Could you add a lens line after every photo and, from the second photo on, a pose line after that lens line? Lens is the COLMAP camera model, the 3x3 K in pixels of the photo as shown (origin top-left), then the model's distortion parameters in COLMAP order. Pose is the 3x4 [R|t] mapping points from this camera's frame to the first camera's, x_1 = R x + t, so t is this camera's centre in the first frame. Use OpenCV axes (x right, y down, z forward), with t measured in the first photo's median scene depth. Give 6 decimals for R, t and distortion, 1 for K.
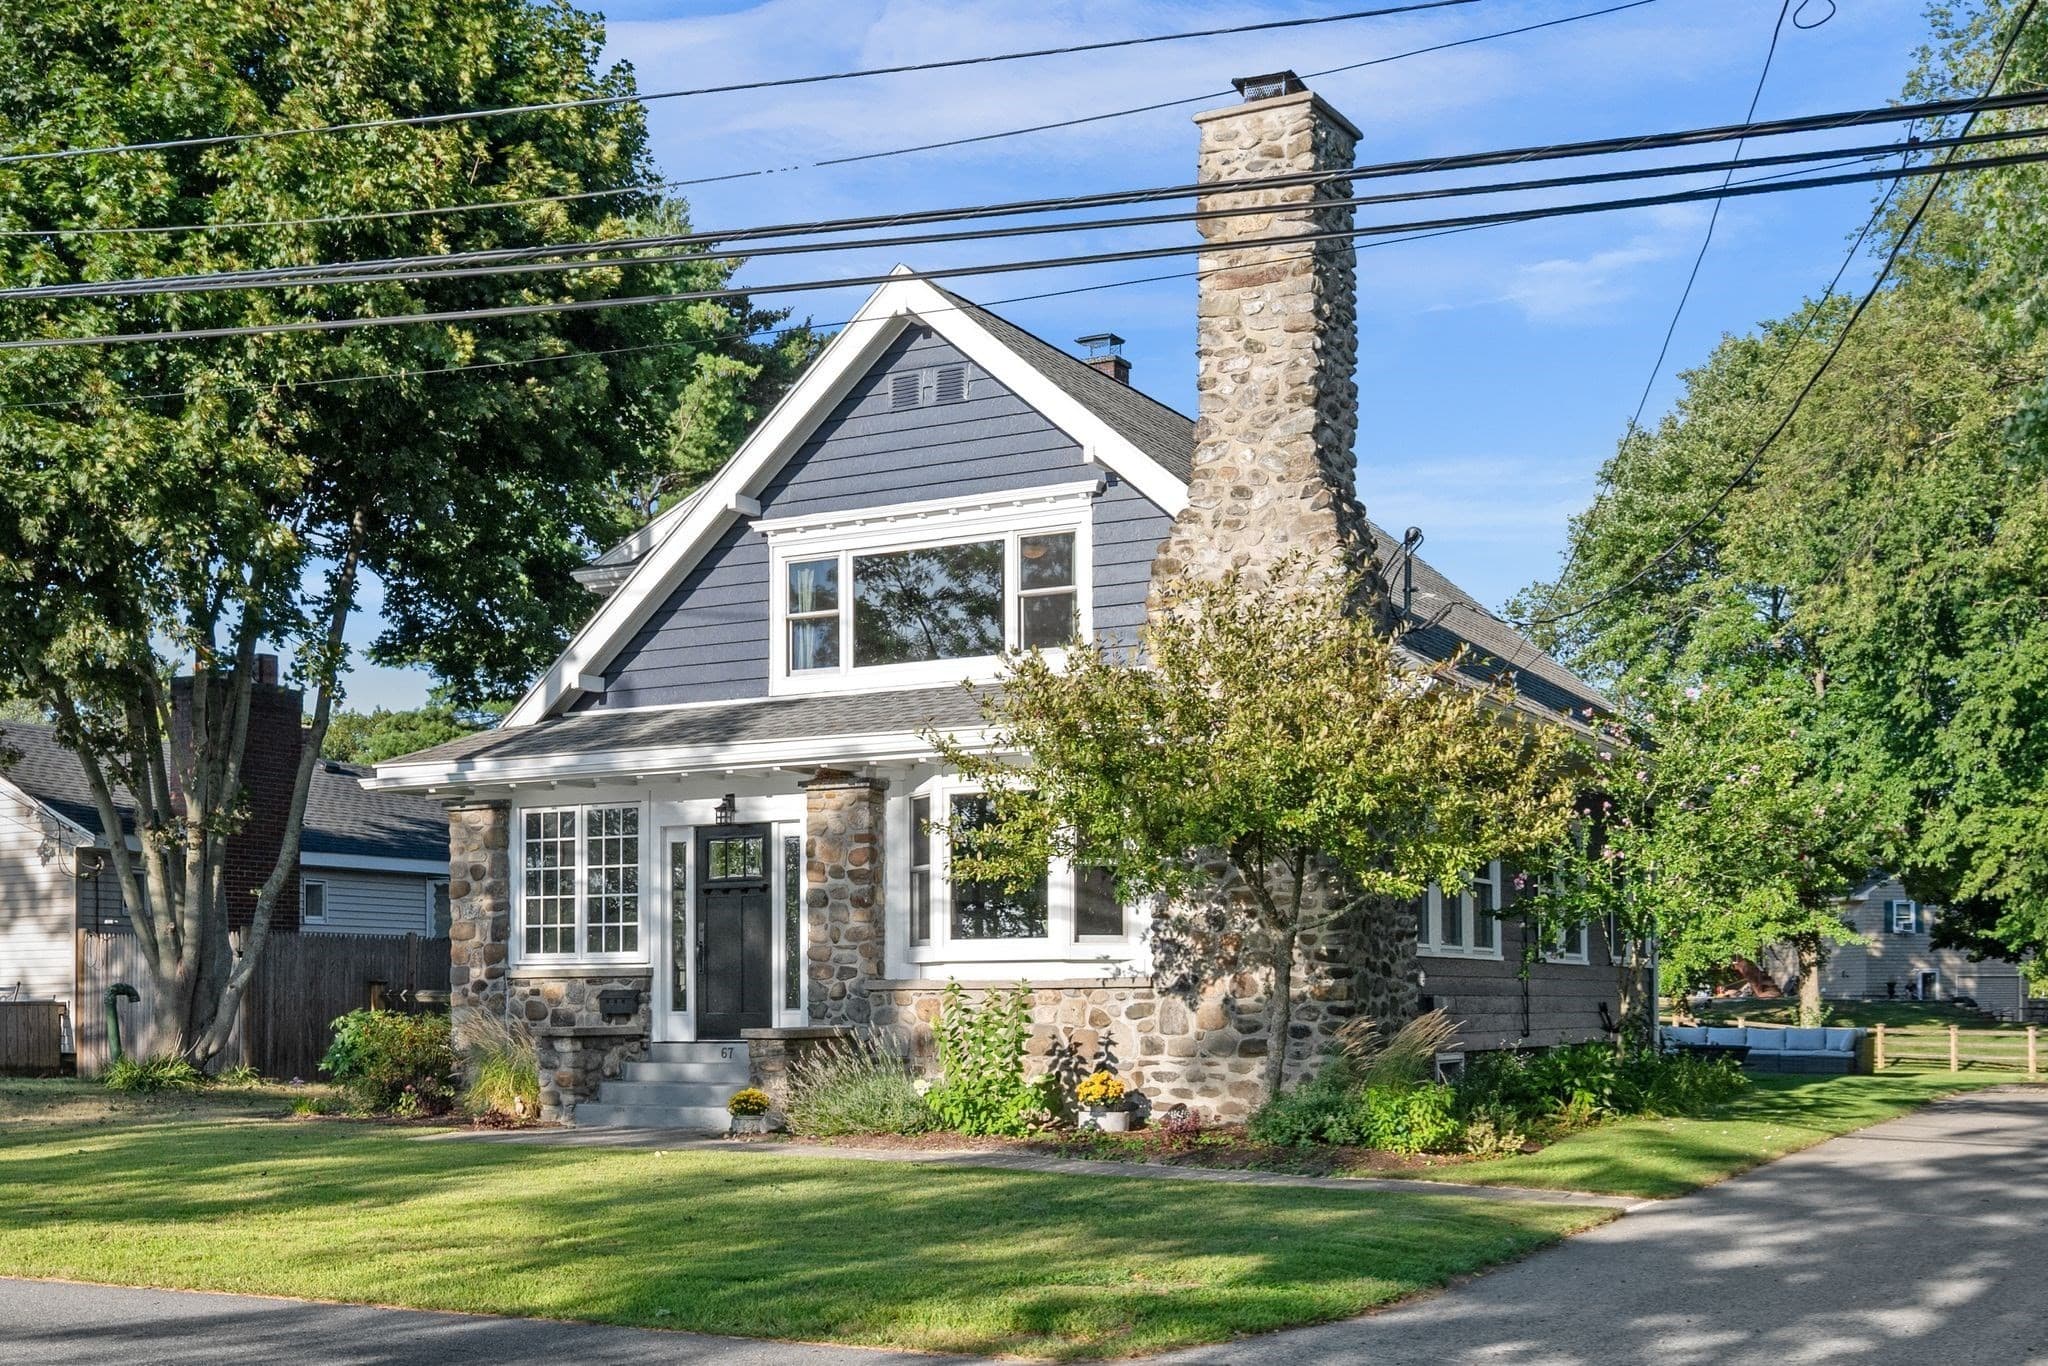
lens RADIAL K [[2361.8, 0, 1025.2], [0, 2361.8, 852.5], [0, 0, 1]] dist [-0.102000, -0.016157]
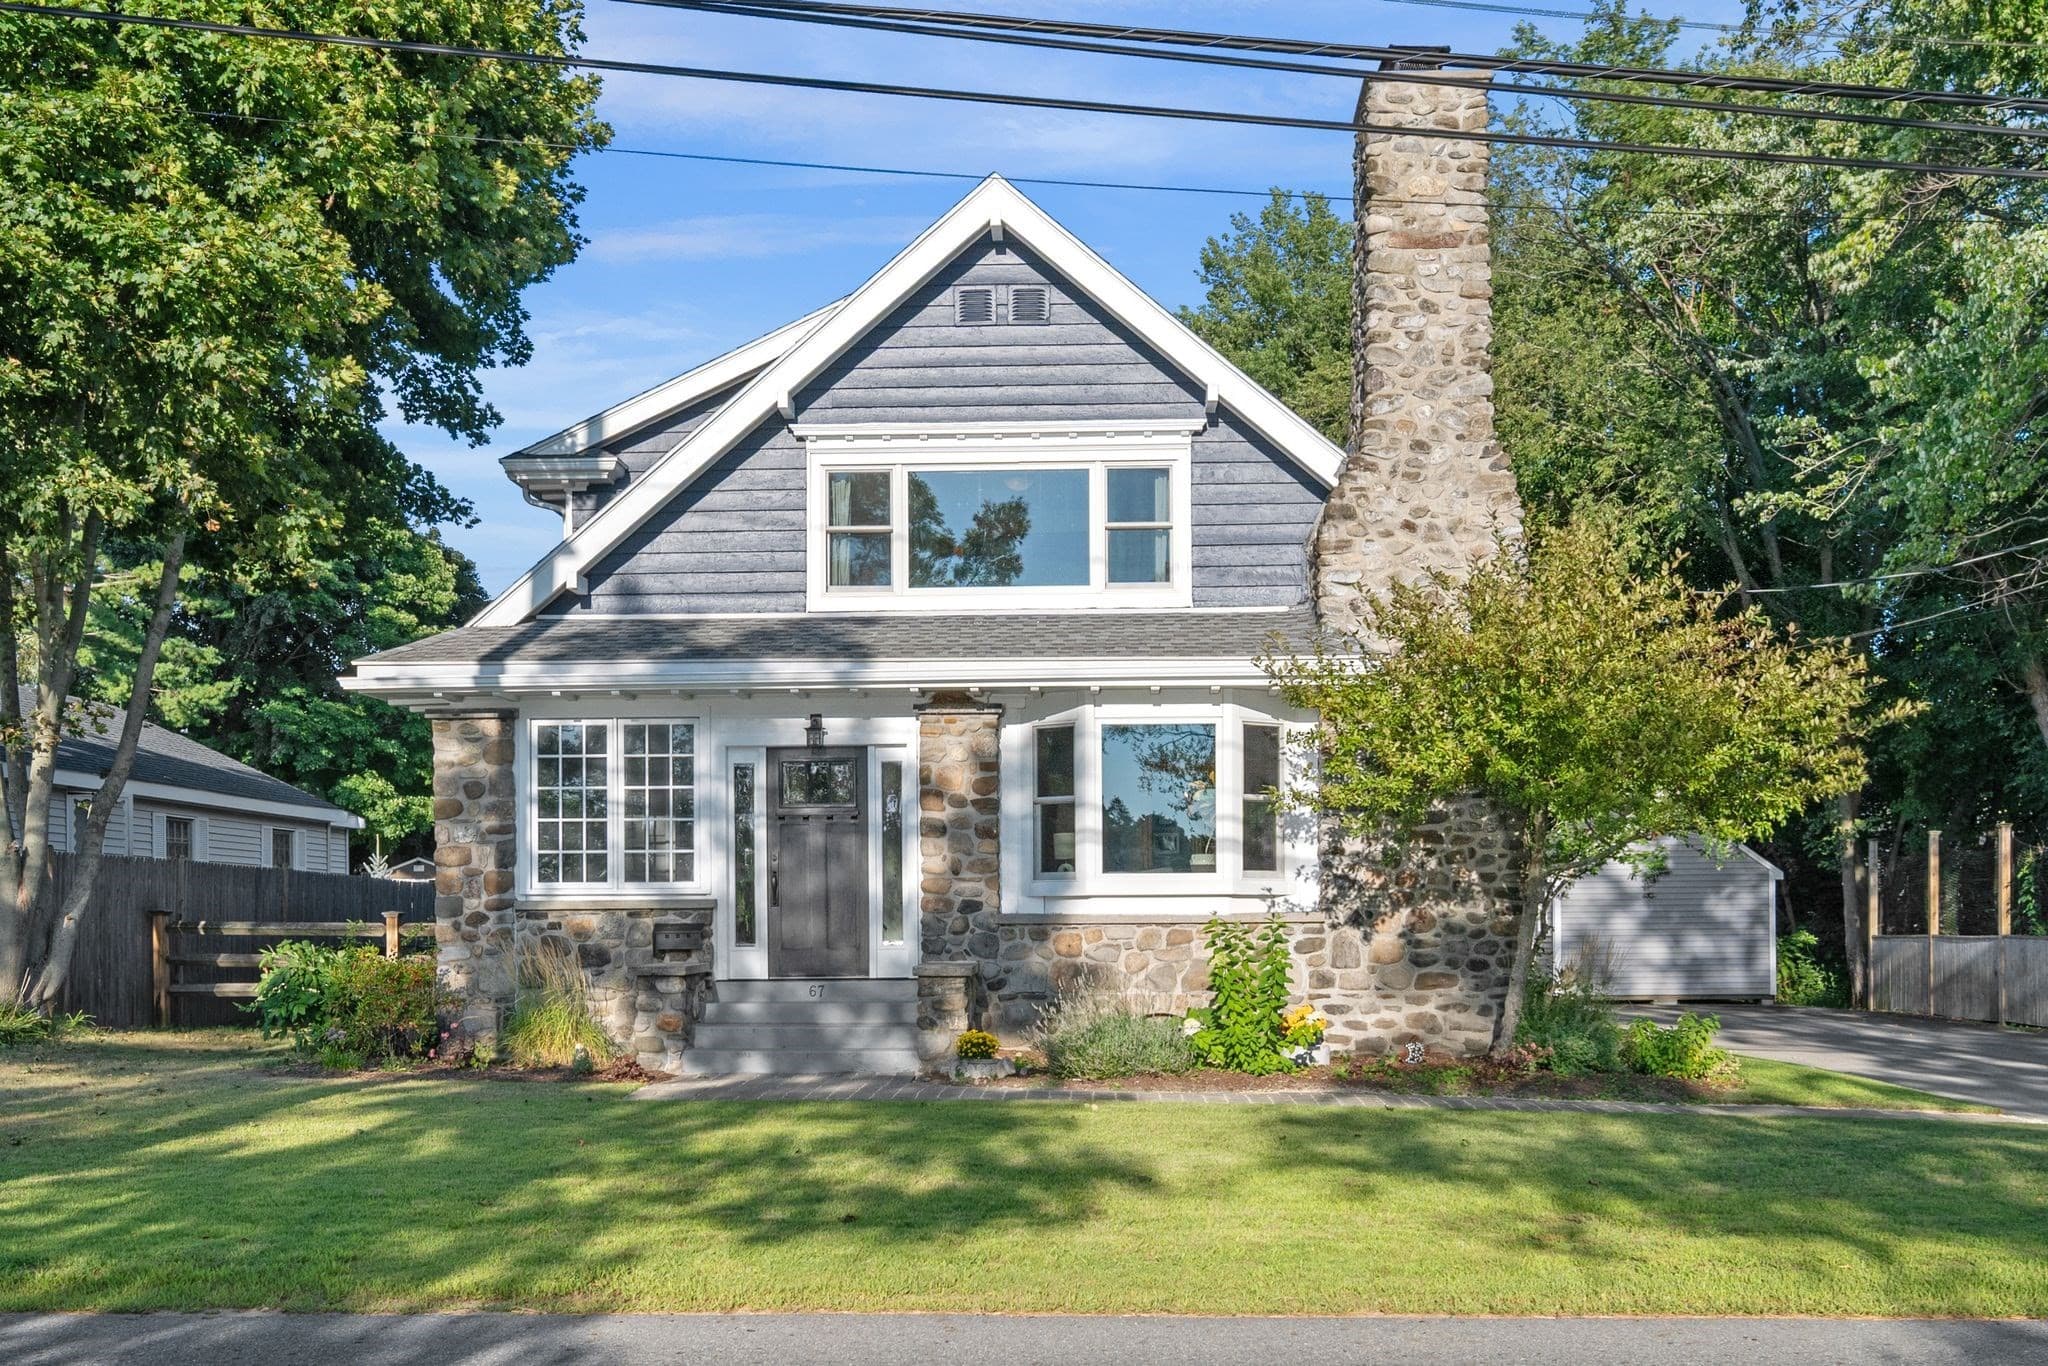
lens RADIAL K [[2082.5, 0, 1020.9], [0, 2082.5, 812.6], [0, 0, 1]] dist [-0.046782, -0.007649]
pose [[0.898063, 0.021385, 0.439346, -0.419500], [-0.027642, 0.999587, 0.007849, 0.005668], [-0.438997, -0.019194, 0.898283, 0.226513]]
